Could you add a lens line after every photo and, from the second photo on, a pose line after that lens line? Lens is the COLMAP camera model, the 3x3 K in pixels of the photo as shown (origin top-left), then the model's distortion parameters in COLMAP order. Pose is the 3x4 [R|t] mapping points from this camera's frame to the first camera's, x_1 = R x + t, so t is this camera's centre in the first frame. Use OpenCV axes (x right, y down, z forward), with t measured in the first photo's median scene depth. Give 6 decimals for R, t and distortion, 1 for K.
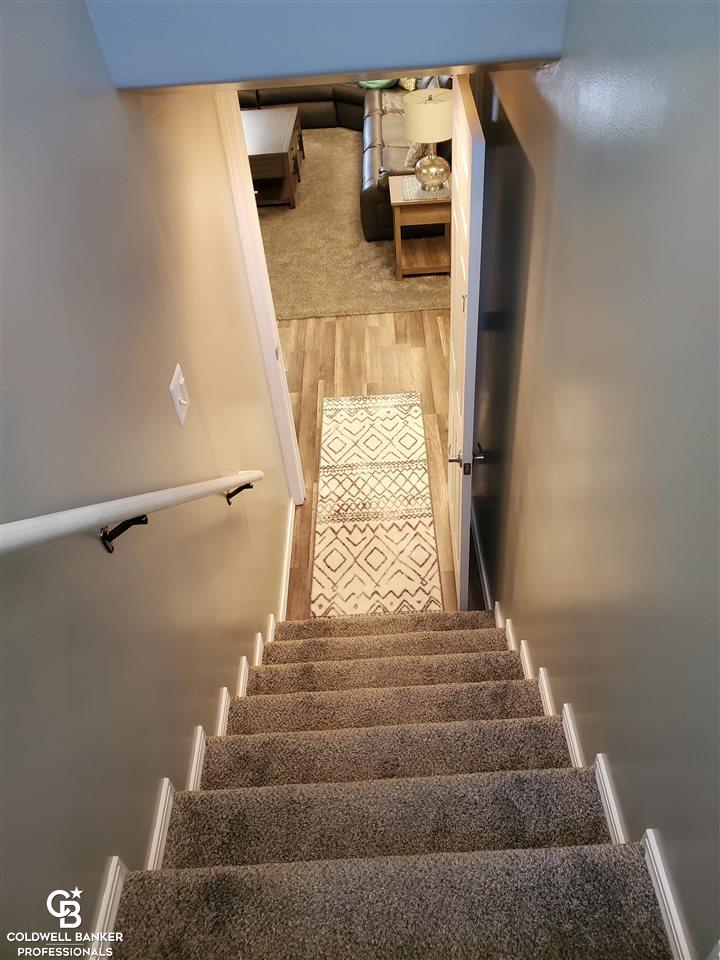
lens RADIAL K [[755.5, 0, 357.8], [0, 755.5, 474.0], [0, 0, 1]] dist [0.069916, -0.239281]
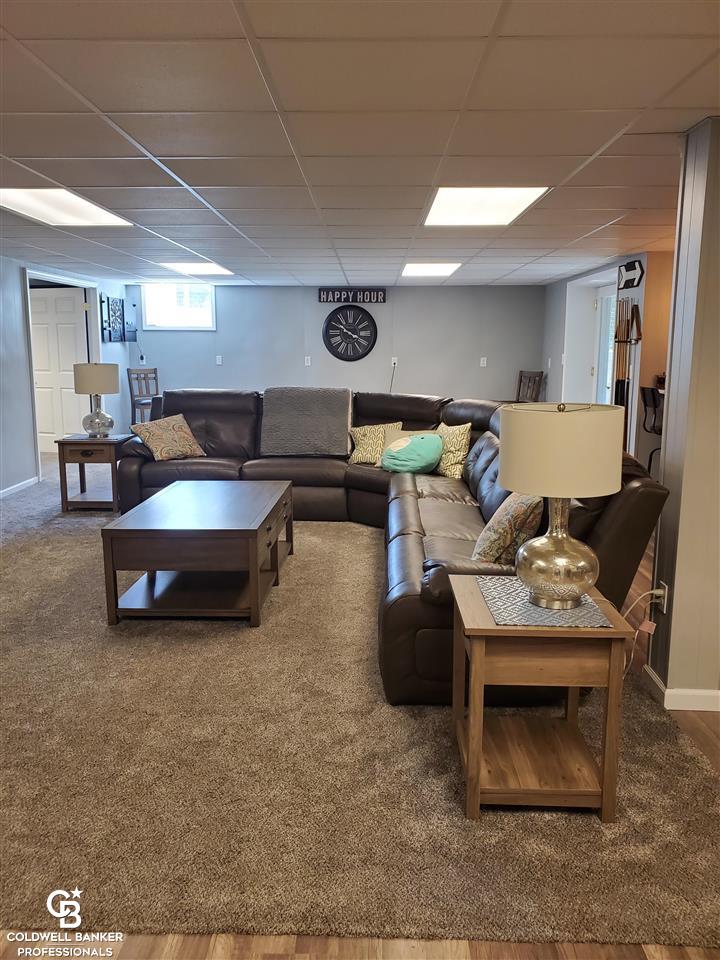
lens RADIAL K [[755.5, 0, 357.8], [0, 755.5, 474.0], [0, 0, 1]] dist [0.069916, -0.239281]
pose [[0.997148, 0.073030, -0.019025, -0.009546], [-0.072281, 0.851724, -0.518982, -0.188149], [-0.021697, 0.518877, 0.854573, 0.540806]]
